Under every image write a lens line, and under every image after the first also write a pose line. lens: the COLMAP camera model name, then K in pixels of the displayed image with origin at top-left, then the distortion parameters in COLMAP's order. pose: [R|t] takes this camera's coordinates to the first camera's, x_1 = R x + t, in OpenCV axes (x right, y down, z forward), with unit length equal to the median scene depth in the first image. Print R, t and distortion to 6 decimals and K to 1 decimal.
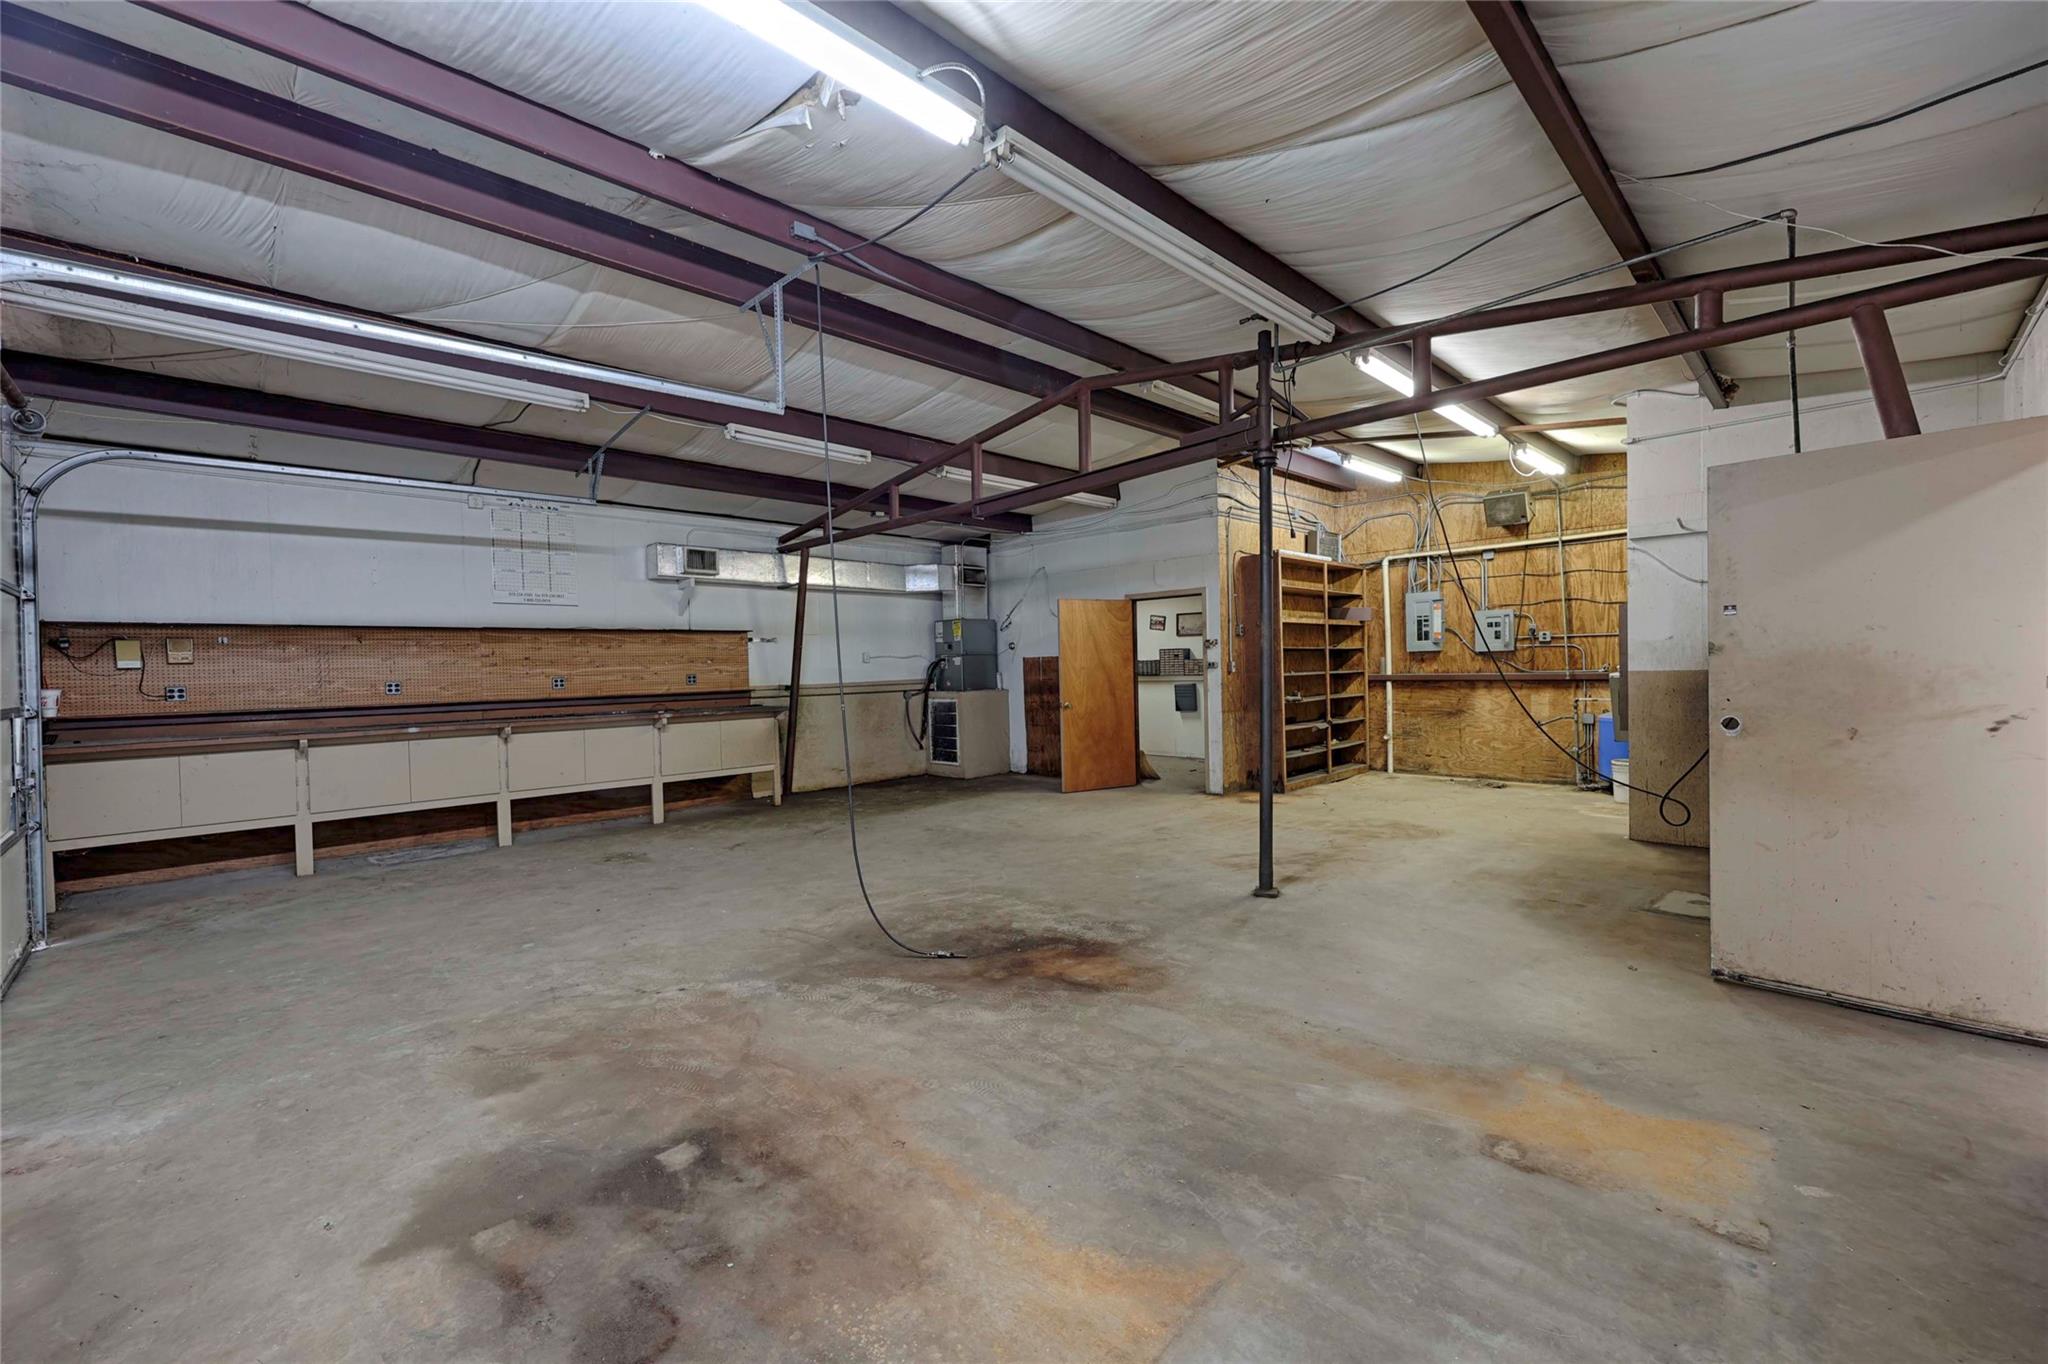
lens RADIAL K [[825.8, 0, 1020.5], [0, 825.8, 671.2], [0, 0, 1]] dist [-0.001661, 0.001066]
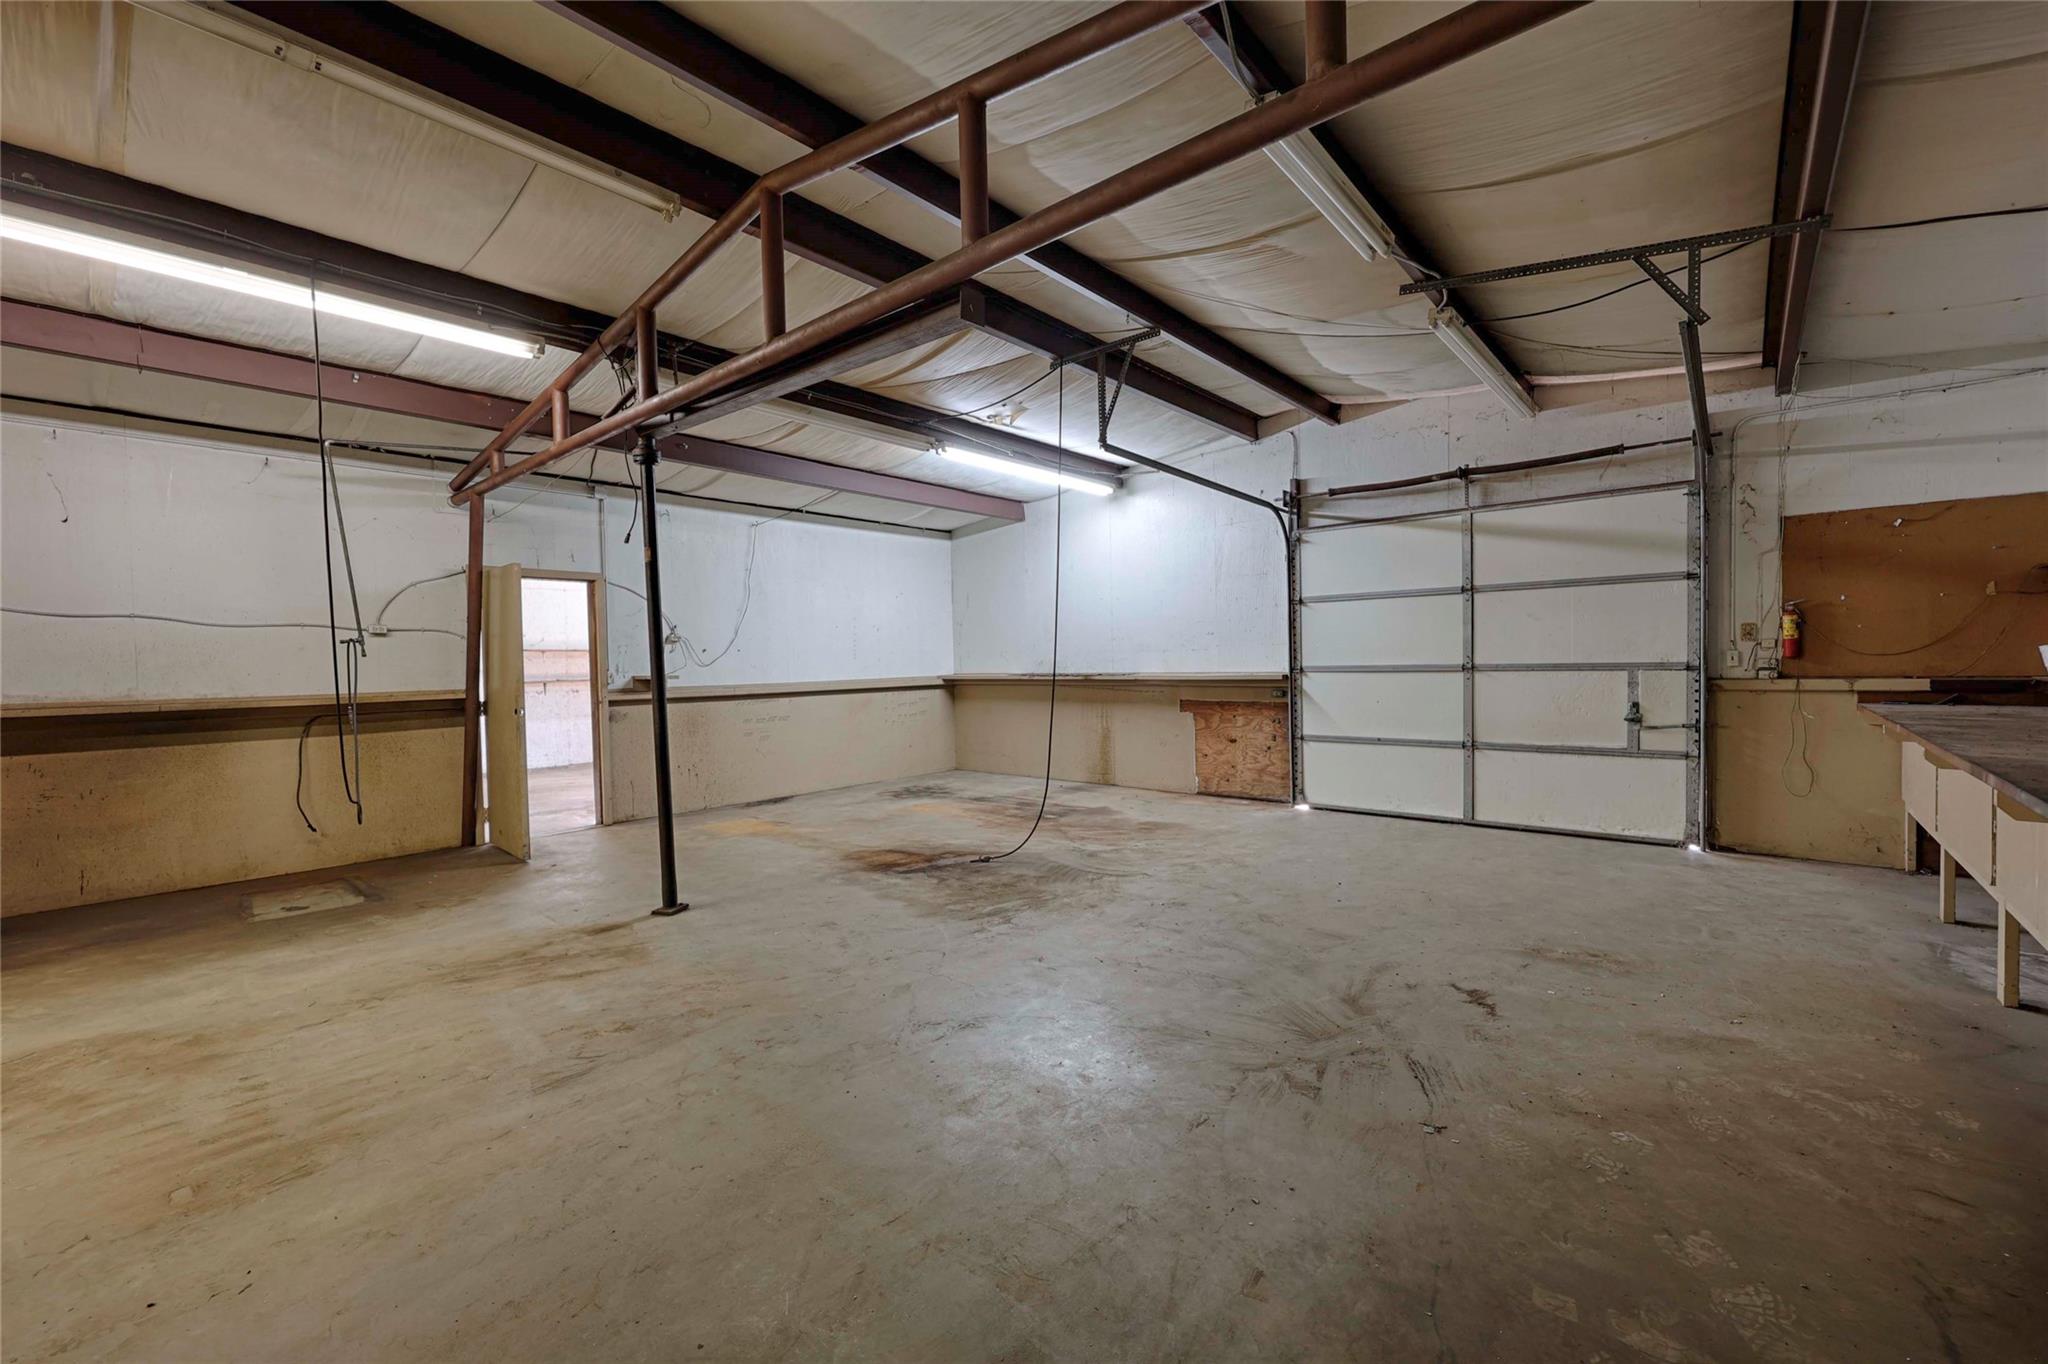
lens RADIAL K [[825.8, 0, 1017.8], [0, 825.8, 680.6], [0, 0, 1]] dist [-0.001661, 0.001066]
pose [[-0.996896, 0.043988, -0.065293, -0.062934], [0.041513, 0.998385, 0.038782, -0.022011], [0.066893, 0.035951, -0.997112, 2.262293]]
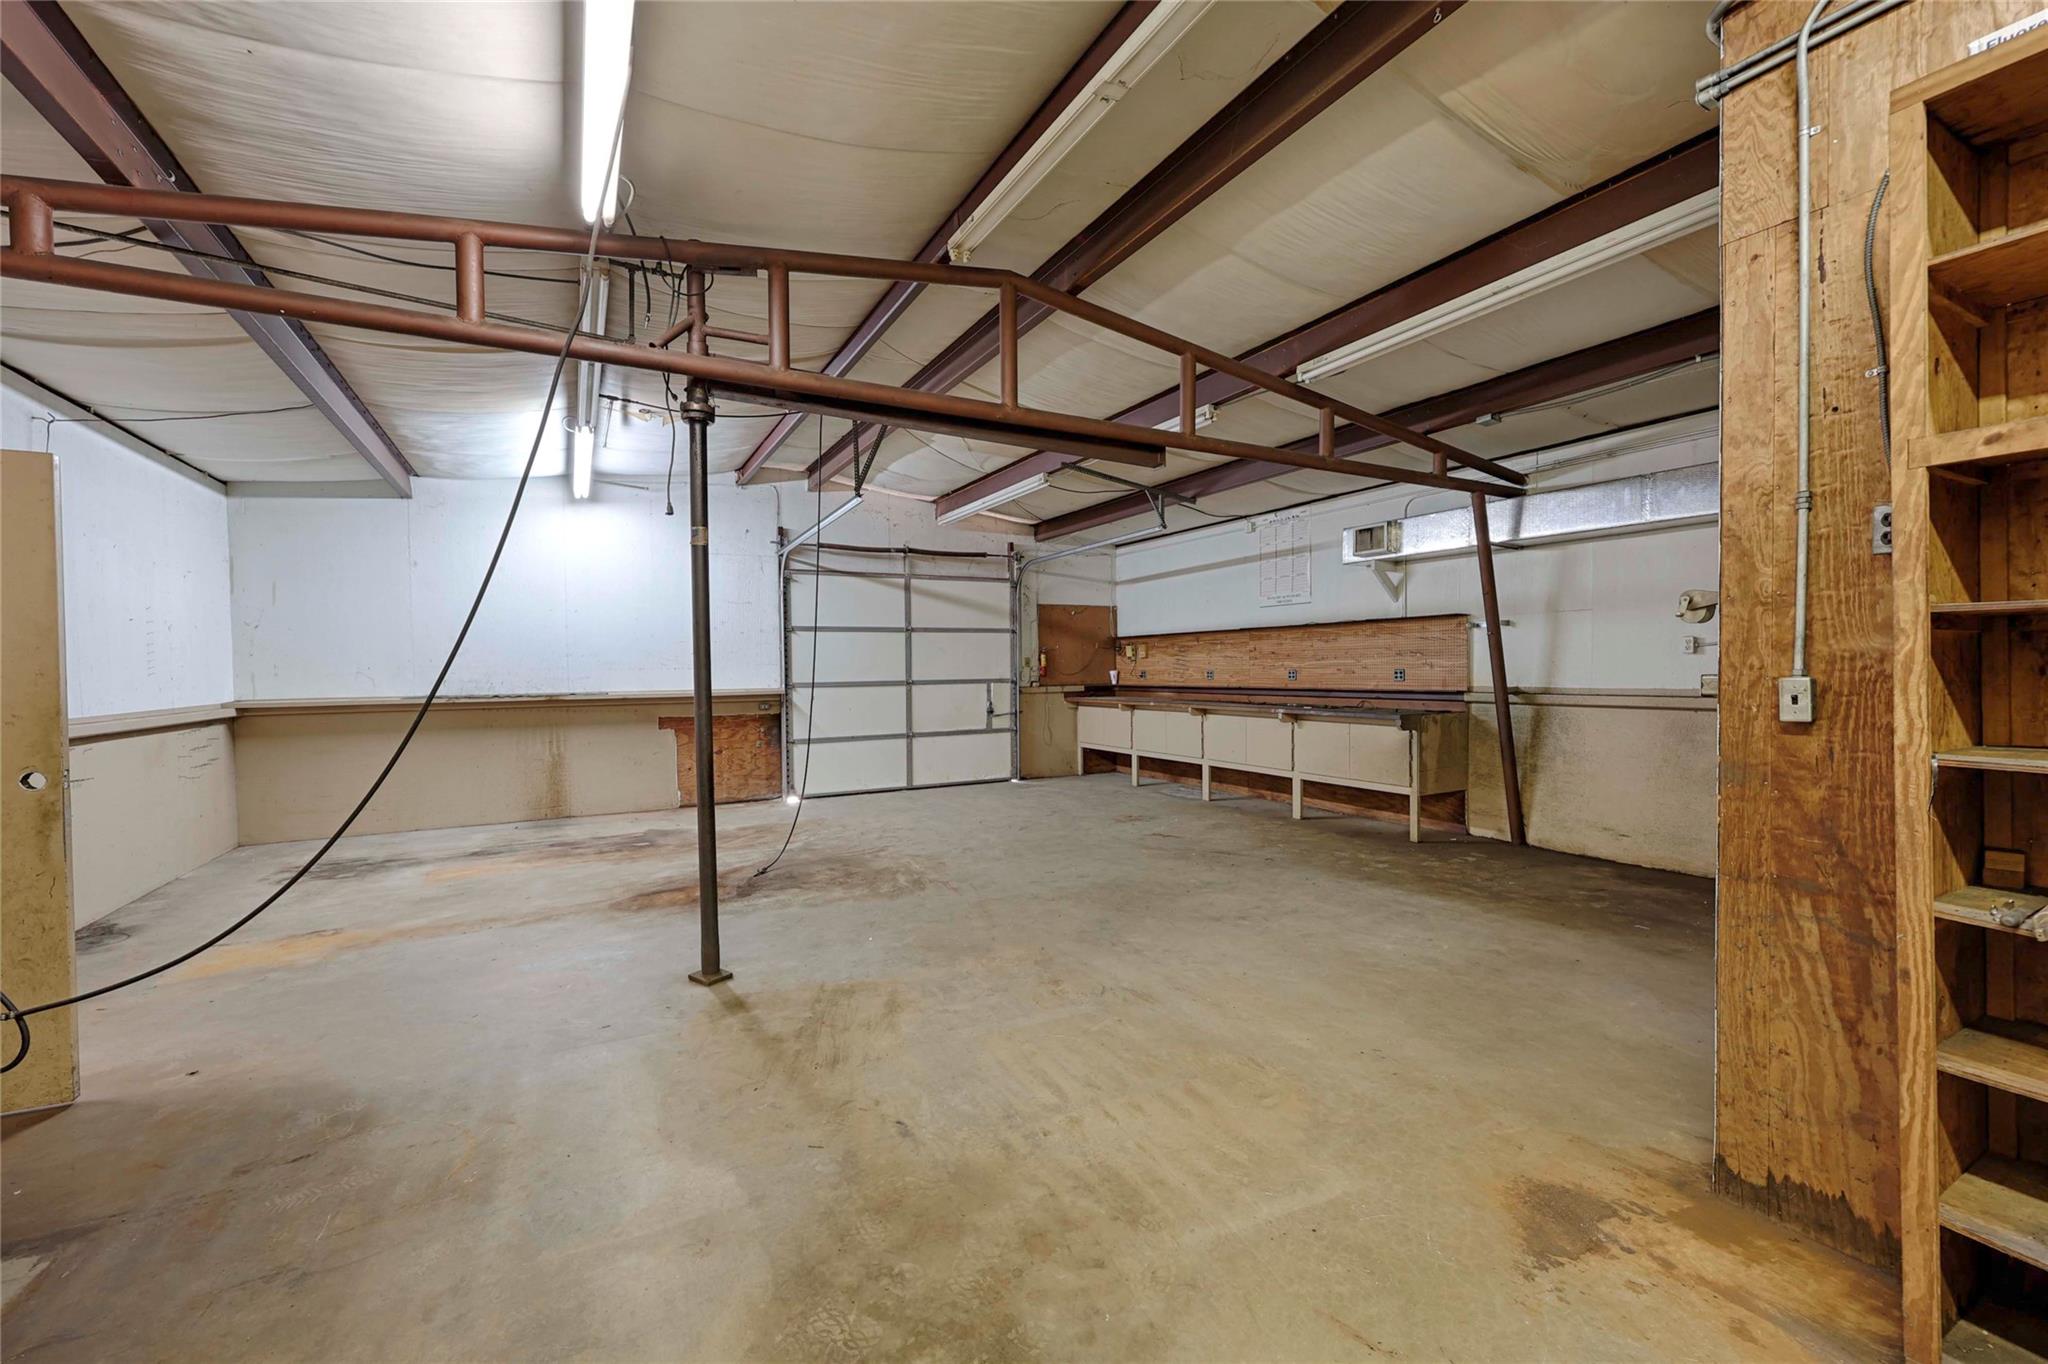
lens RADIAL K [[825.8, 0, 1013.9], [0, 825.8, 683.6], [0, 0, 1]] dist [-0.001661, 0.001066]
pose [[-0.284105, 0.043540, -0.957804, 1.084607], [0.008504, 0.999044, 0.042892, -0.043568], [0.958755, 0.004040, -0.284204, 1.708196]]
